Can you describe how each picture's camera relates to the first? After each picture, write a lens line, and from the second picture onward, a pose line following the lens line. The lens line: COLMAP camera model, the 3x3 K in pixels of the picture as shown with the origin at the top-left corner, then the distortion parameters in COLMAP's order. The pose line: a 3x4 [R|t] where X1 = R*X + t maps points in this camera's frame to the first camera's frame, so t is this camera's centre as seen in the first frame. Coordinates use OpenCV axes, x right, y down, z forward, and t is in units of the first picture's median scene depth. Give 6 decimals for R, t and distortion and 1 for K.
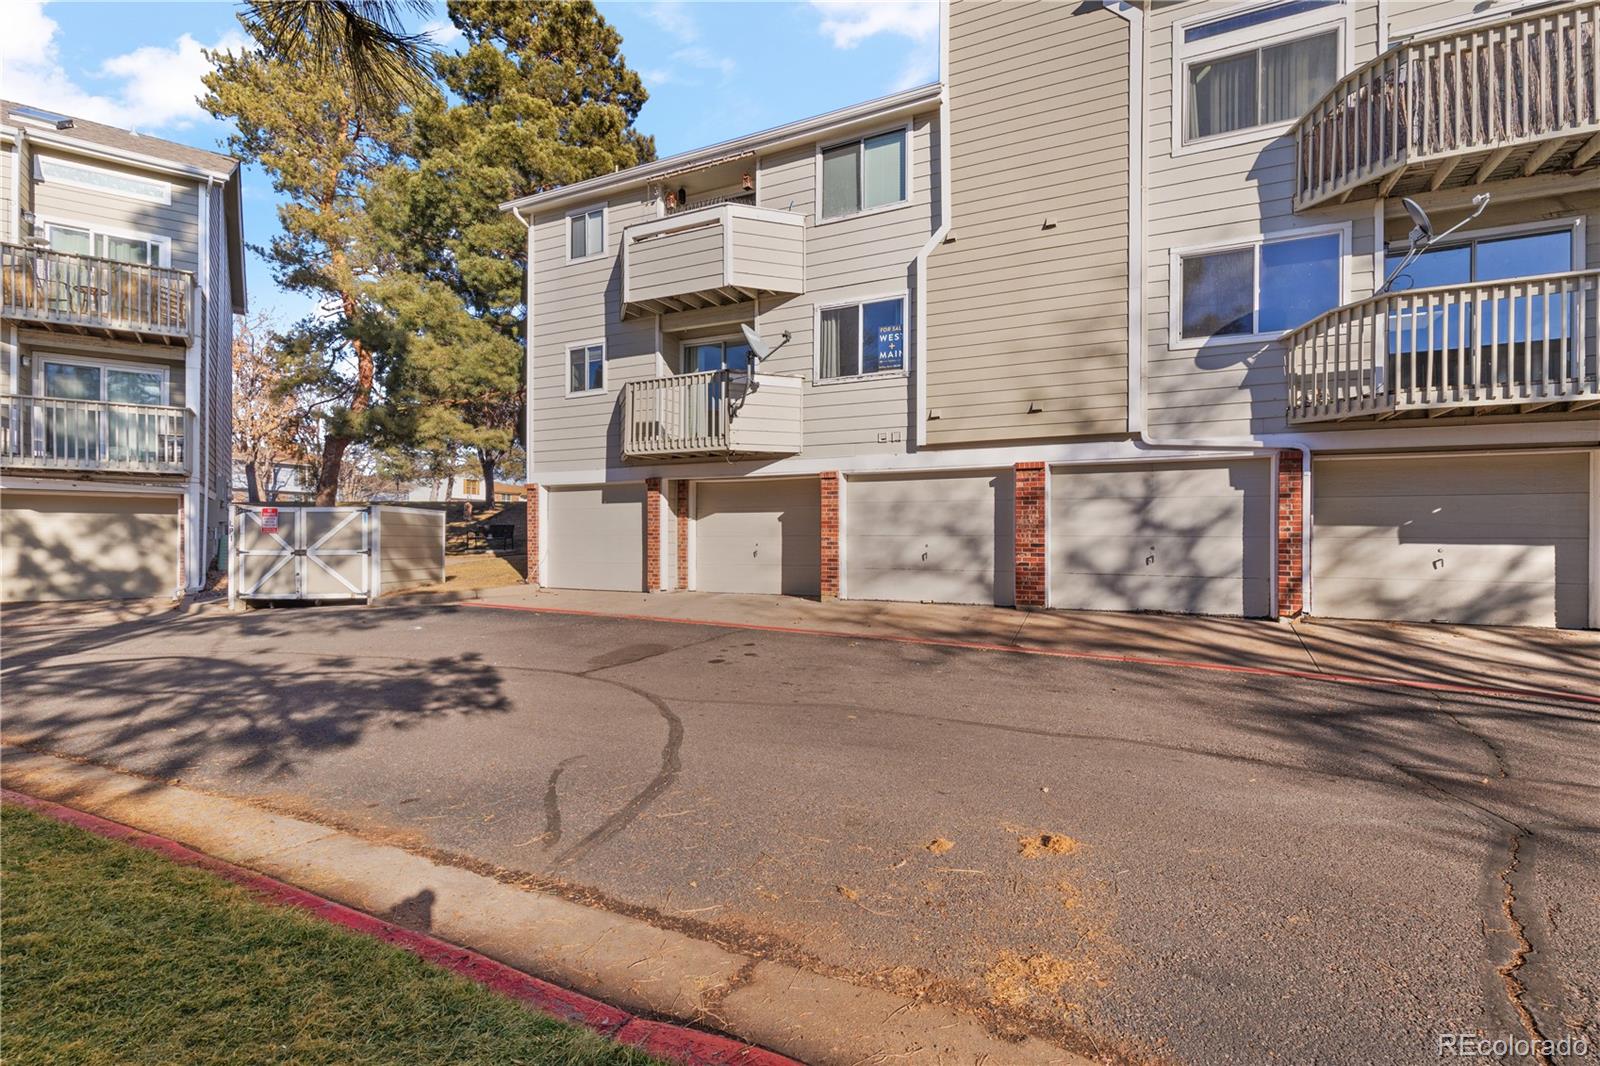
lens RADIAL K [[696.9, 0, 841.2], [0, 696.9, 539.3], [0, 0, 1]] dist [0.022417, -0.000168]
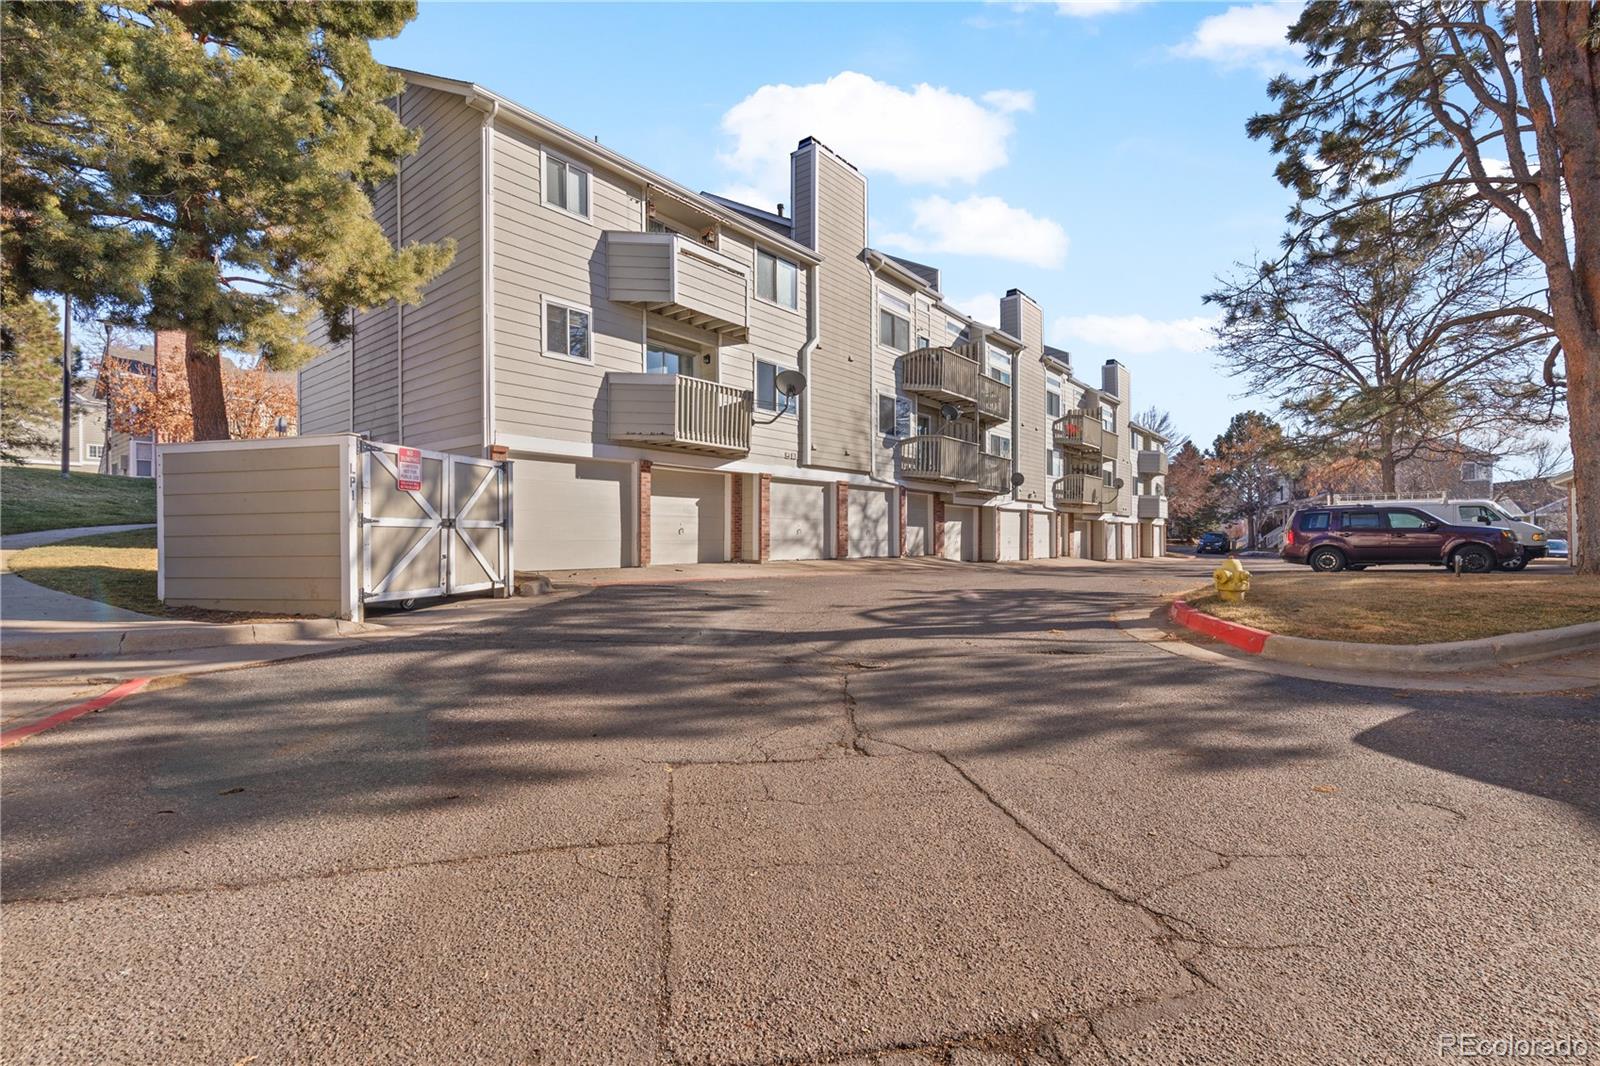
lens RADIAL K [[696.9, 0, 841.2], [0, 696.9, 539.3], [0, 0, 1]] dist [0.022417, -0.000168]
pose [[0.227370, -0.000159, 0.973808, -1.424031], [0.022178, 0.999741, -0.005015, 0.048339], [-0.973556, 0.022737, 0.227315, 0.547096]]
